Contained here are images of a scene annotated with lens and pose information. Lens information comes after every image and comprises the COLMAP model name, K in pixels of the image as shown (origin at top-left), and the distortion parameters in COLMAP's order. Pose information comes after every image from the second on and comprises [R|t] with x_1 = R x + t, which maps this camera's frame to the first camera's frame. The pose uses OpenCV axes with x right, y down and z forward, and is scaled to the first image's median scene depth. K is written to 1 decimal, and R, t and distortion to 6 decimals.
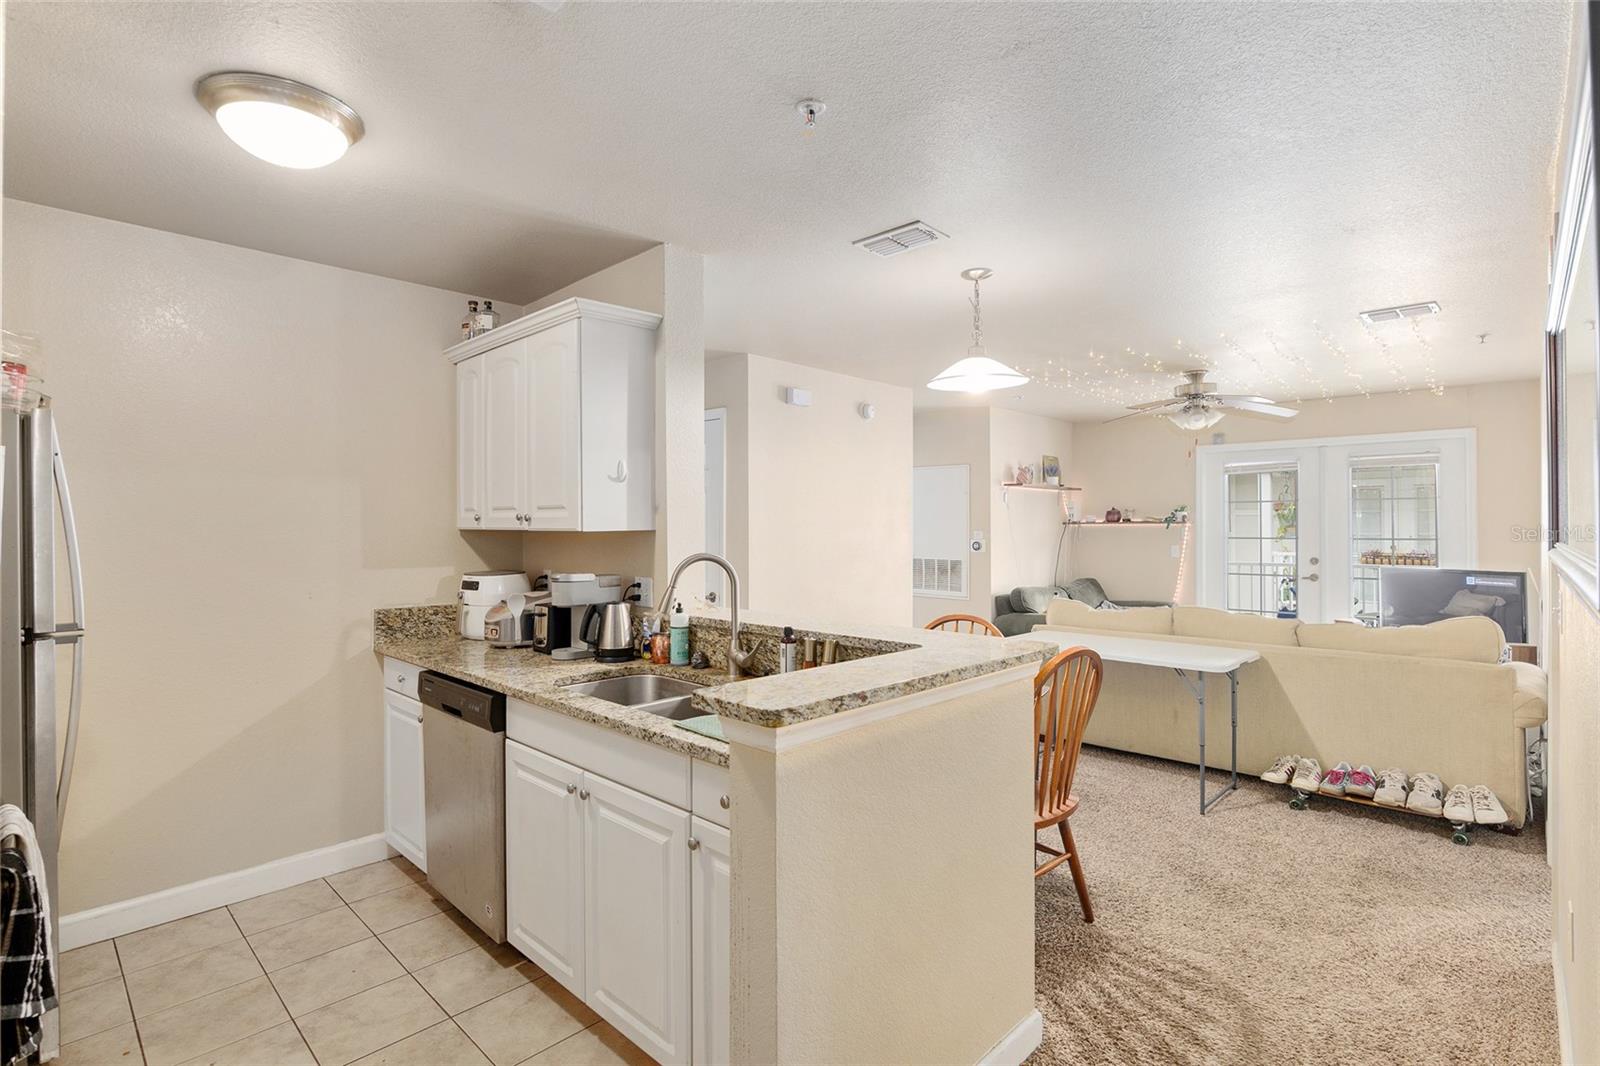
lens RADIAL K [[770.9, 0, 798.3], [0, 770.9, 523.0], [0, 0, 1]] dist [-0.022374, 0.007152]
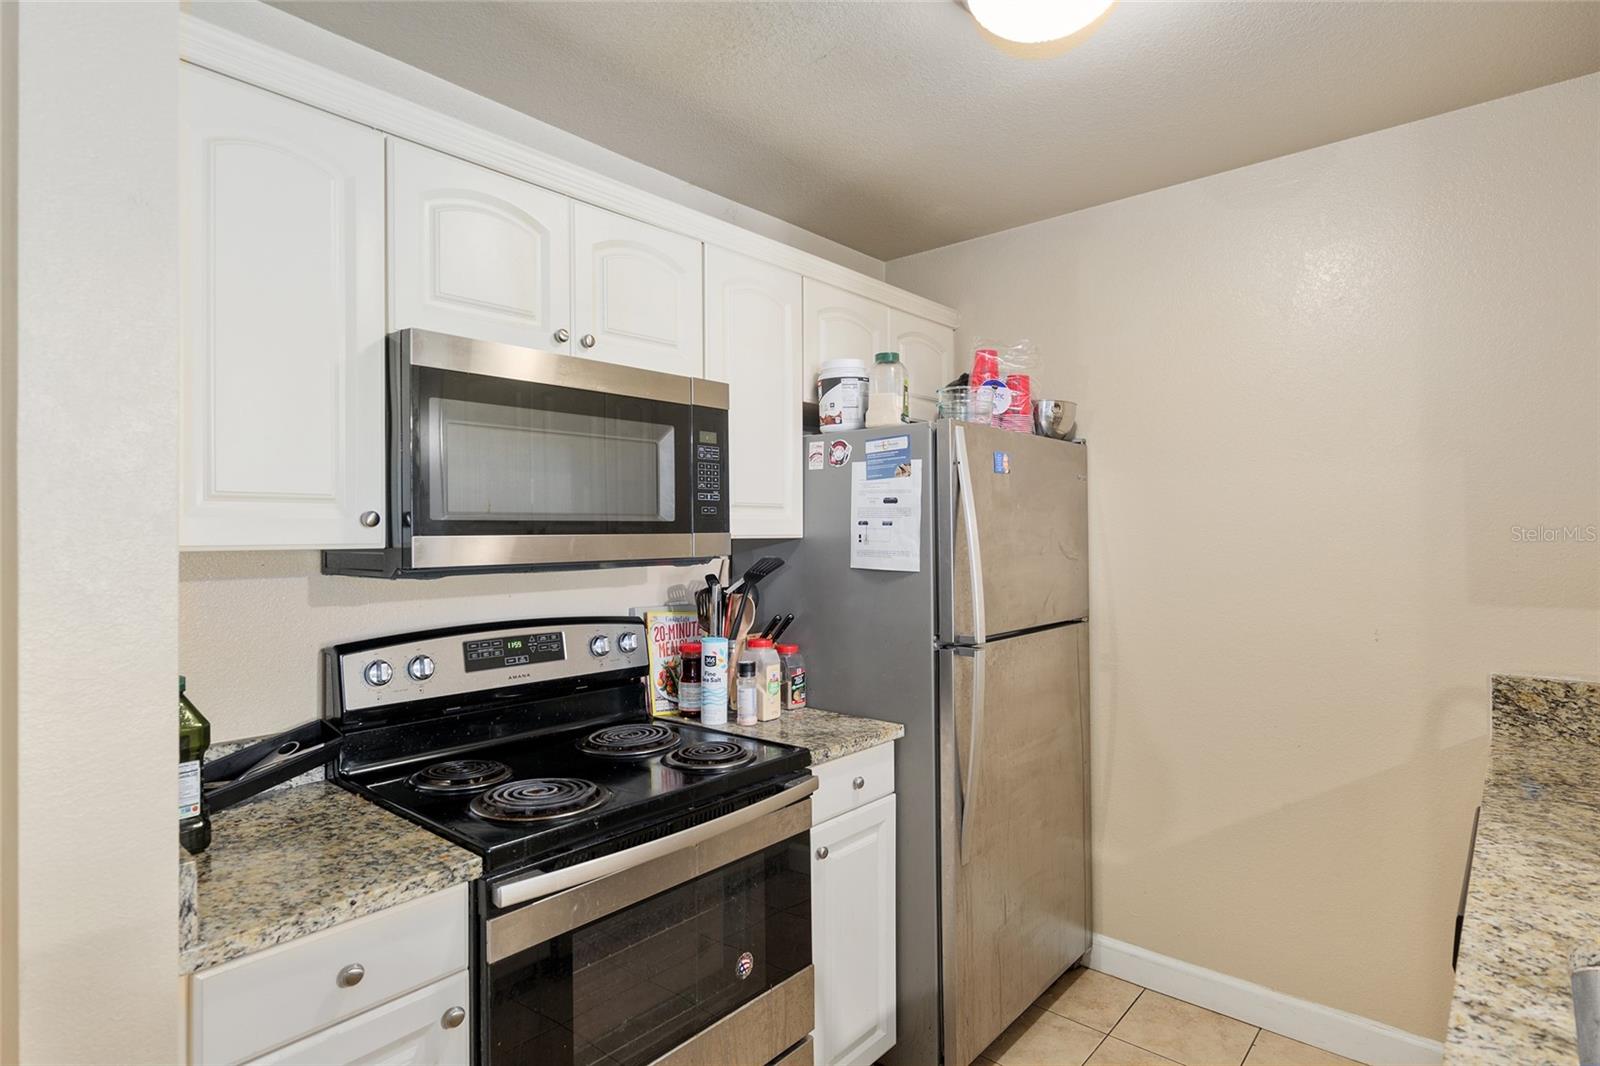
lens RADIAL K [[831.2, 0, 799.6], [0, 831.2, 526.5], [0, 0, 1]] dist [-0.001679, 0.000262]
pose [[0.047500, -0.001709, -0.998870, 0.059131], [0.010802, 0.999941, -0.001198, -0.005138], [0.998813, -0.010733, 0.047515, 0.481731]]
